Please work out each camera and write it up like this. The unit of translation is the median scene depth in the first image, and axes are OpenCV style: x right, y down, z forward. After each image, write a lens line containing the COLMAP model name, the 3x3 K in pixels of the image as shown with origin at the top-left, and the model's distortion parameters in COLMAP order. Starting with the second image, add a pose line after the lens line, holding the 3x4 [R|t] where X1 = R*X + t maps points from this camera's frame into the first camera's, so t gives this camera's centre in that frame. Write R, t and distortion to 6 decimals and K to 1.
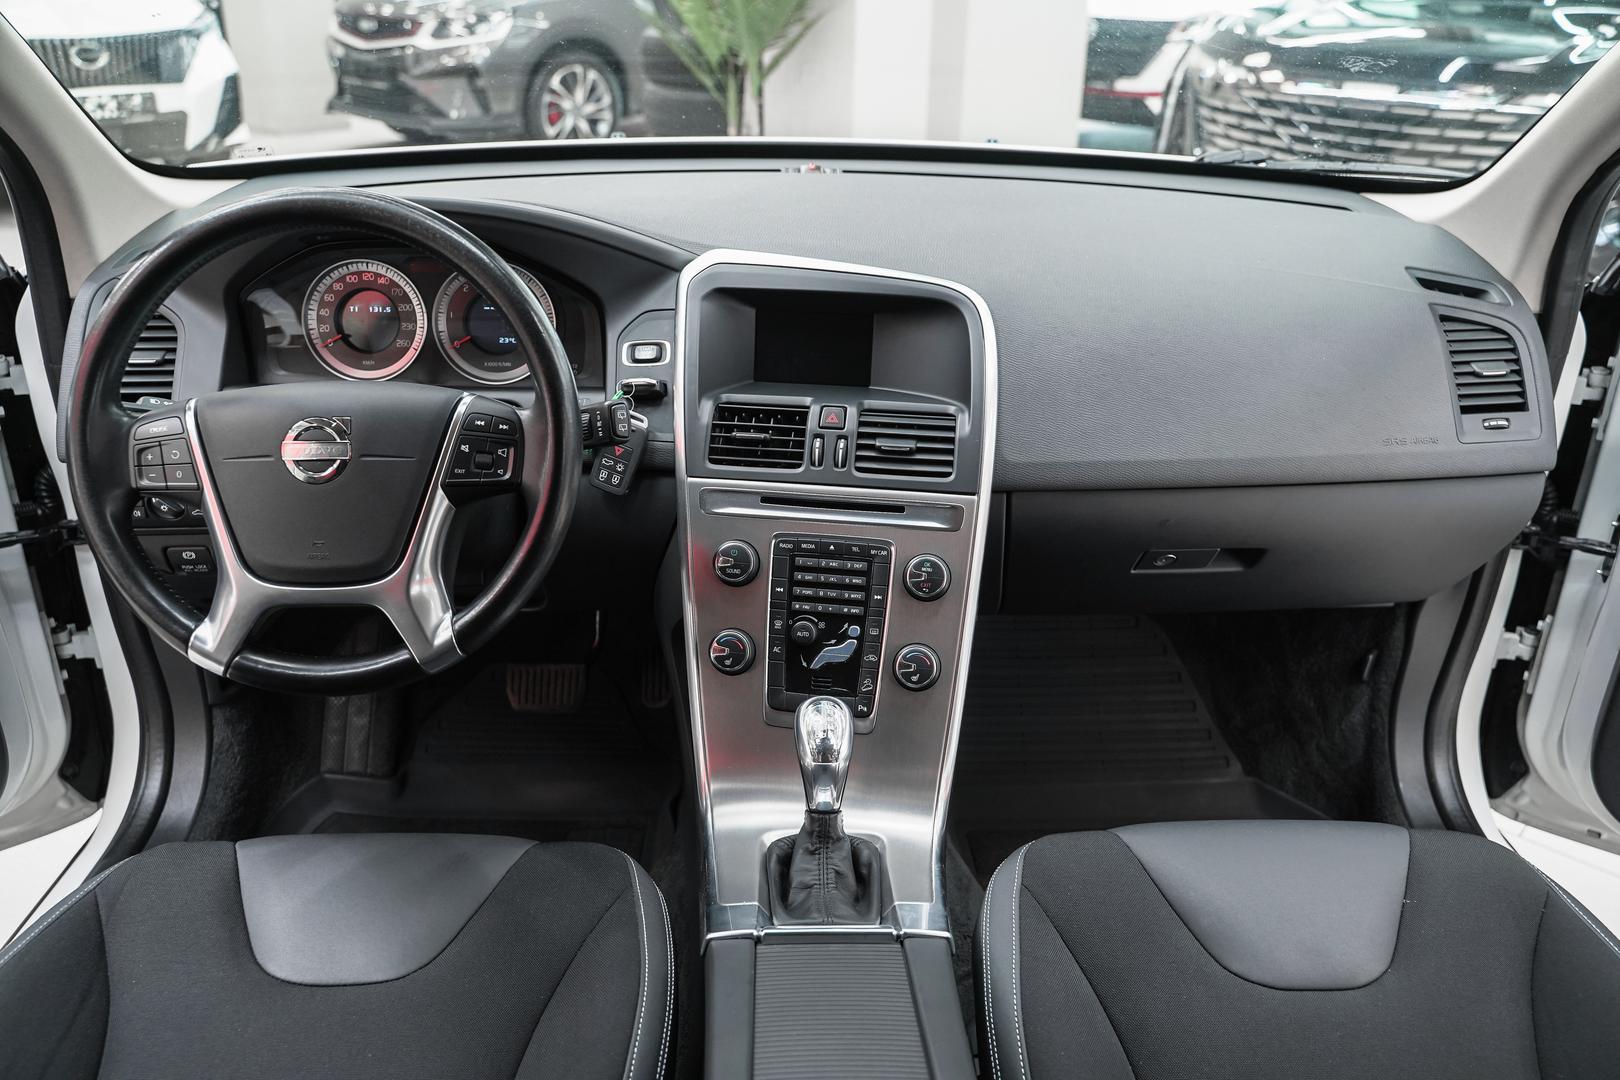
lens RADIAL K [[1307.8, 0, 810.0], [0, 1307.8, 540.0], [0, 0, 1]] dist [0.002259, 0.010778]
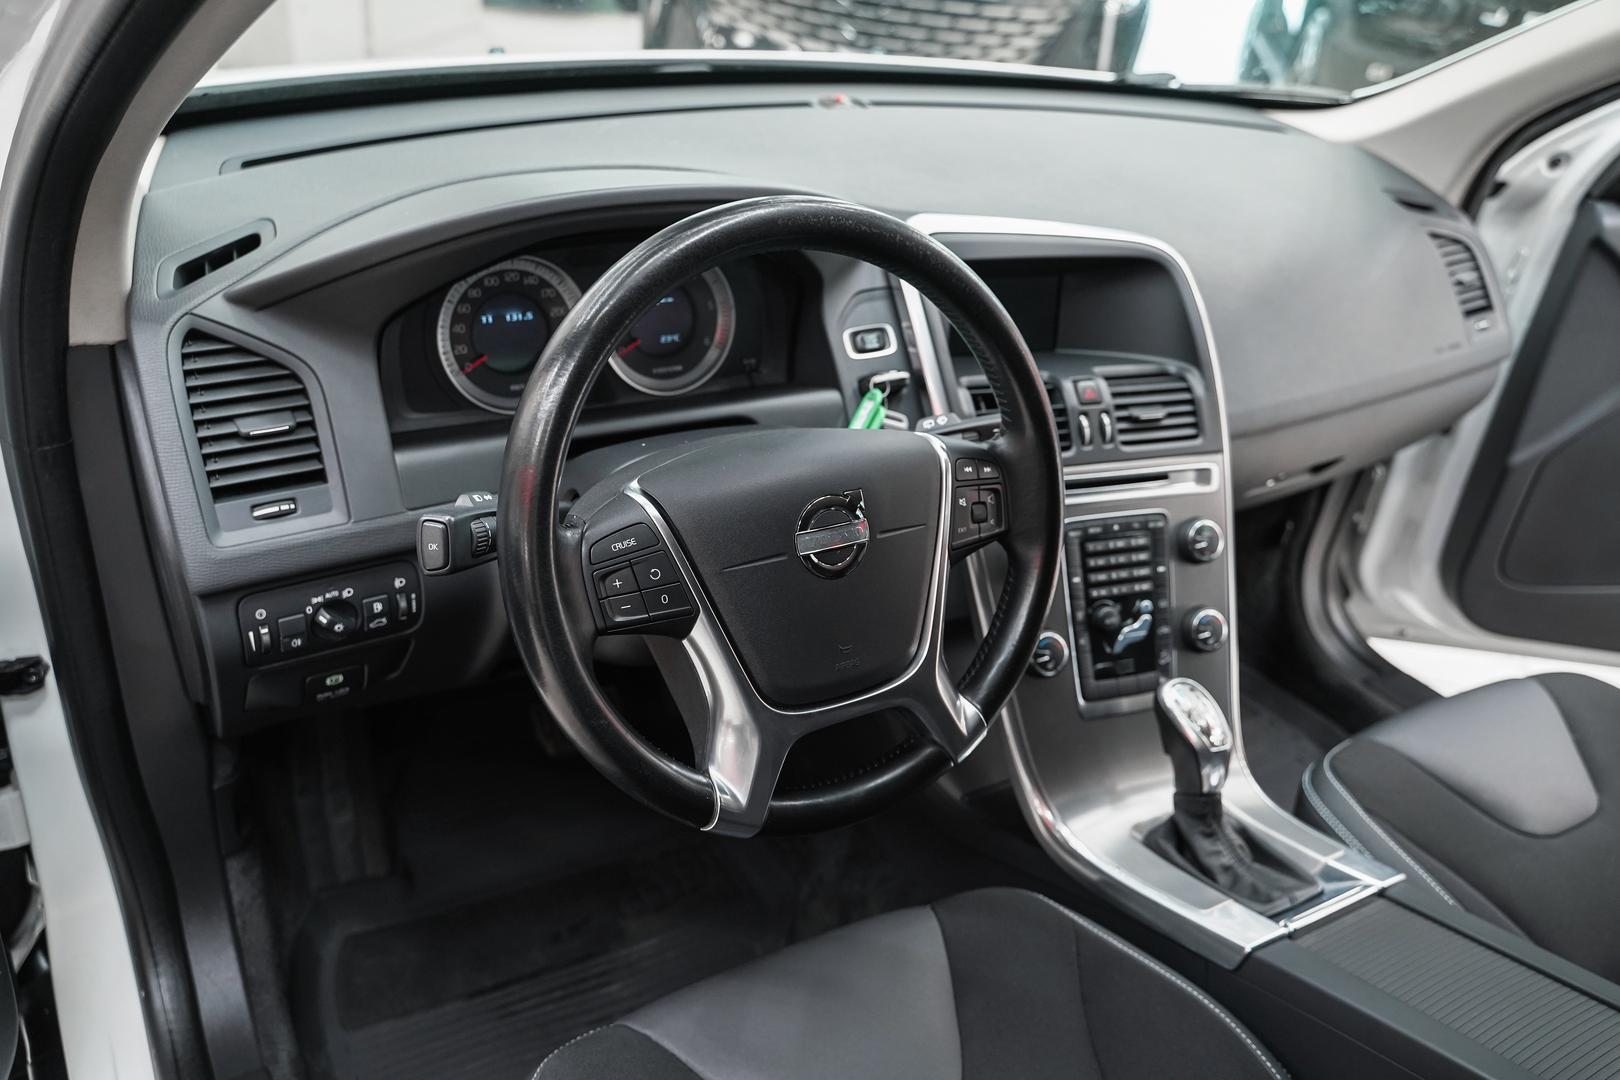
lens RADIAL K [[1307.8, 0, 810.0], [0, 1307.8, 540.0], [0, 0, 1]] dist [0.002259, 0.010778]
pose [[0.868538, -0.177357, 0.462802, -0.614714], [0.125942, 0.982107, 0.140014, -0.145676], [-0.479353, -0.063321, 0.875335, 0.251547]]
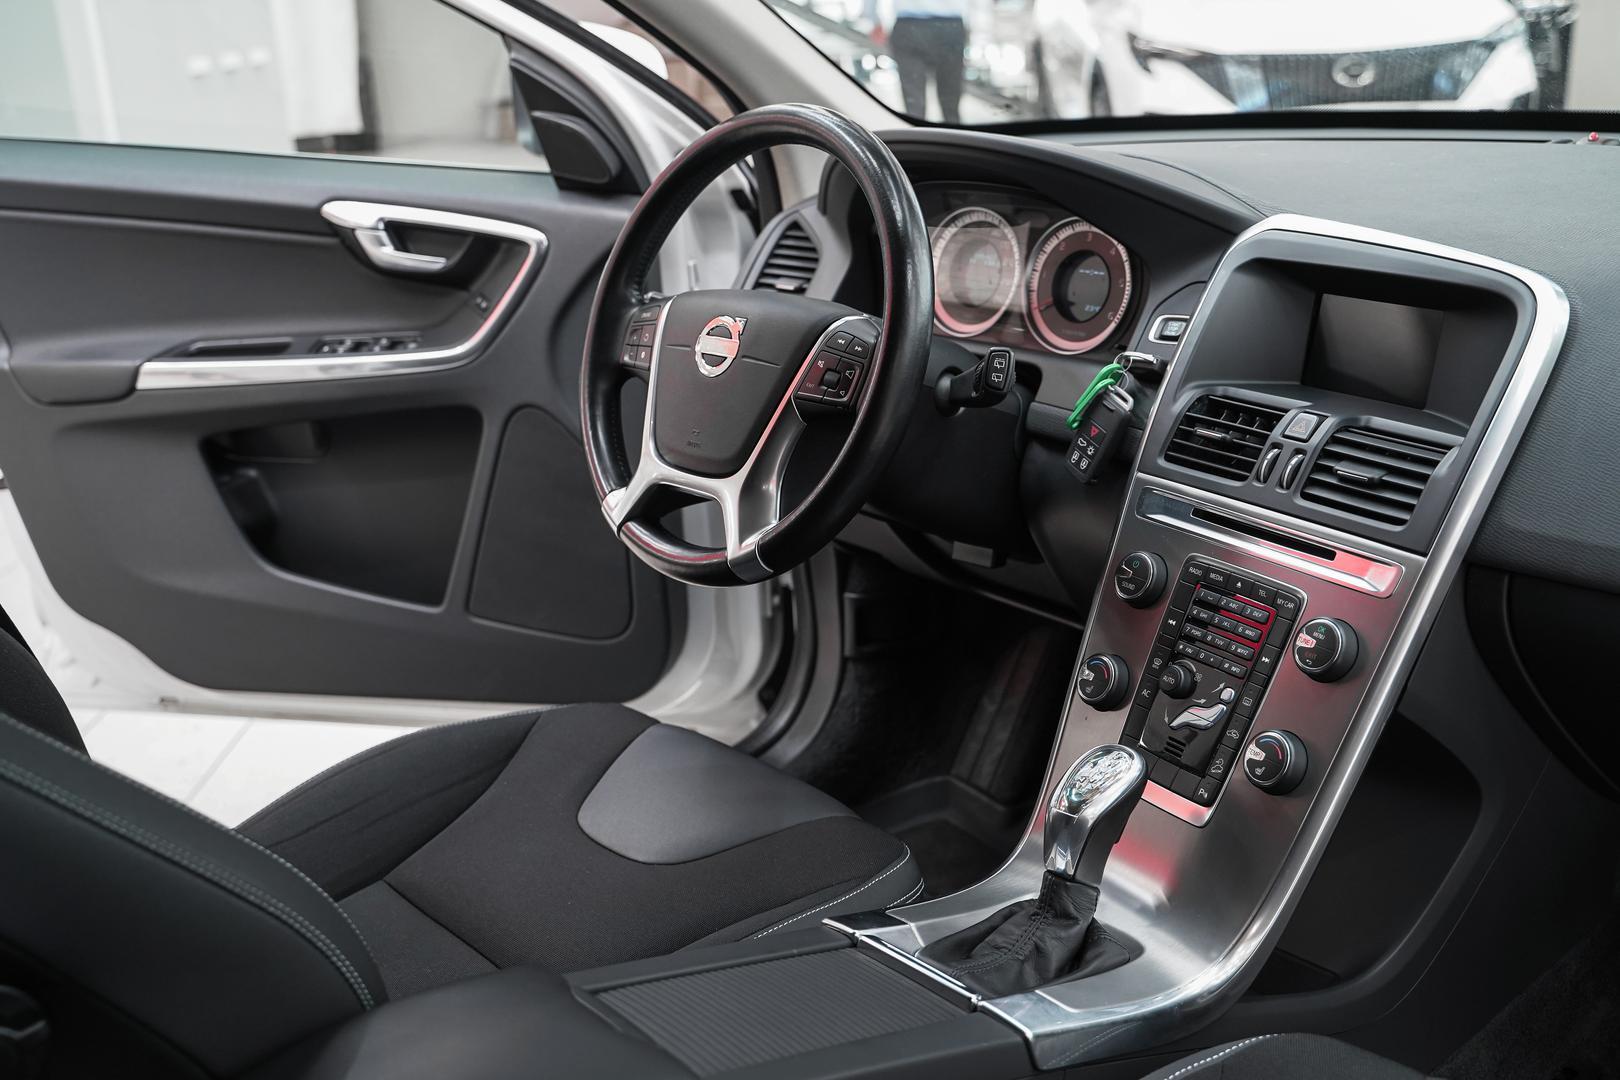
lens RADIAL K [[1703.3, 0, 776.3], [0, 1703.3, 520.9], [0, 0, 1]] dist [-0.008337, 0.021942]
pose [[0.627916, 0.188436, -0.755124, 0.579470], [-0.268398, 0.963155, 0.017164, 0.024776], [0.730536, 0.191896, 0.655357, 0.133195]]
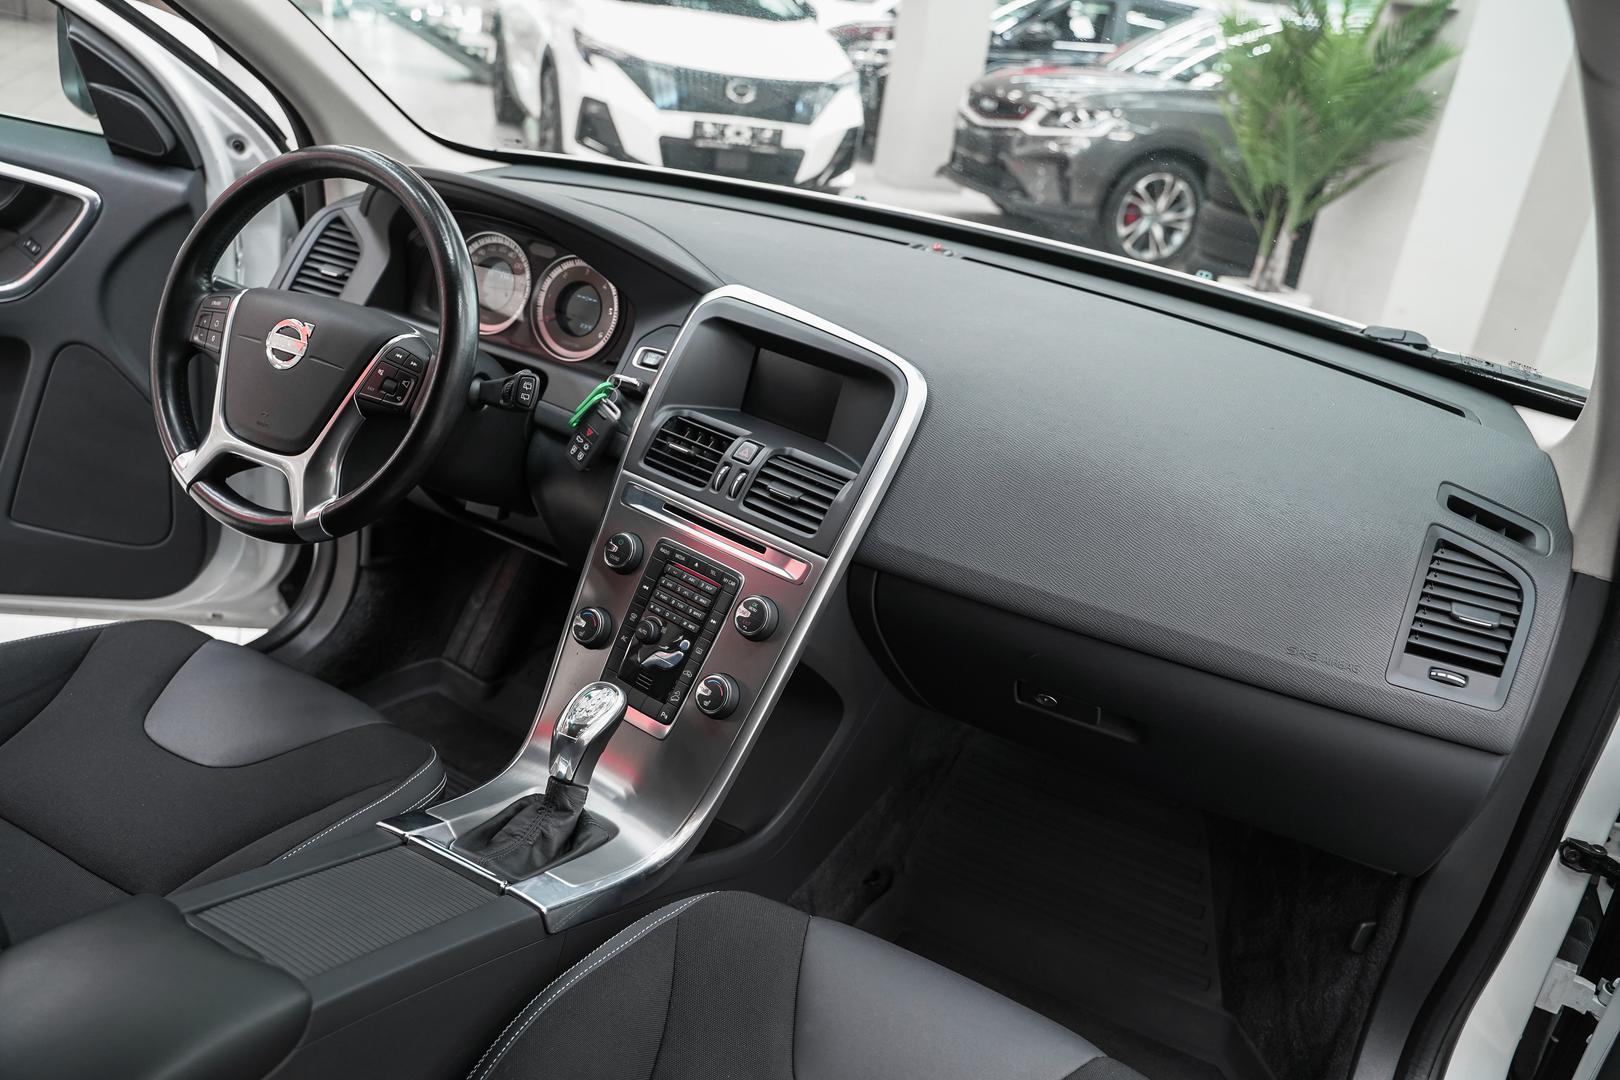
lens RADIAL K [[1312.0, 0, 810.0], [0, 1312.0, 540.0], [0, 0, 1]] dist [-0.007036, 0.003373]
pose [[0.859611, 0.292190, -0.419158, 0.524681], [-0.321481, 0.946916, 0.000790, -0.042827], [0.397138, 0.134072, 0.907913, 0.060489]]
